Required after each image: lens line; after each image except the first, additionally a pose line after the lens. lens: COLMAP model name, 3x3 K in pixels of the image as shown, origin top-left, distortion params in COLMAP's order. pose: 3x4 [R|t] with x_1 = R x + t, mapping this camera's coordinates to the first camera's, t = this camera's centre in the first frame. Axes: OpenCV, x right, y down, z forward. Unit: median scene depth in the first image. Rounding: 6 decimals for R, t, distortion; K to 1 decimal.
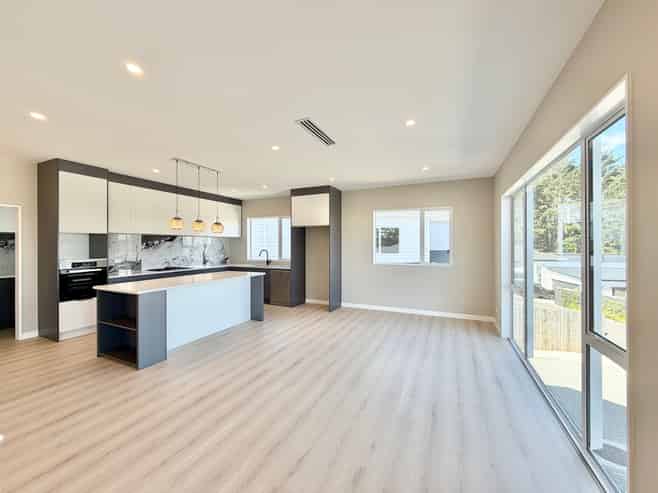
lens RADIAL K [[262.3, 0, 327.9], [0, 262.3, 245.3], [0, 0, 1]] dist [-0.000107, -0.000103]
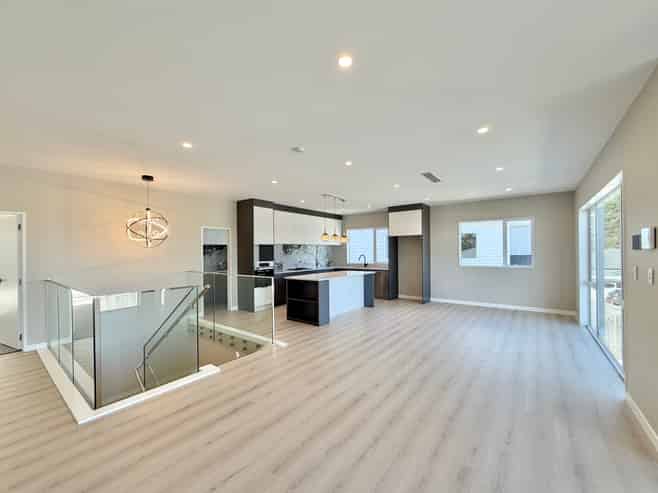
lens RADIAL K [[267.7, 0, 327.9], [0, 267.7, 251.0], [0, 0, 1]] dist [-0.000371, -0.000024]
pose [[0.975787, -0.008784, -0.218545, -0.163473], [0.008629, 0.999961, -0.001661, -0.001389], [0.218551, -0.000265, 0.975826, -0.370182]]
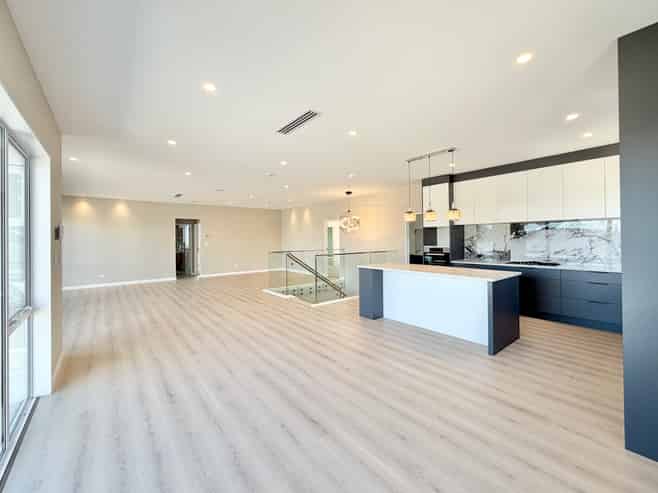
lens RADIAL K [[276.8, 0, 328.5], [0, 276.8, 236.7], [0, 0, 1]] dist [0.000555, 0.000007]
pose [[-0.437148, -0.000702, -0.899389, 0.482672], [0.010905, 0.999922, -0.006081, 0.005708], [0.899324, -0.012467, -0.437106, 0.881783]]
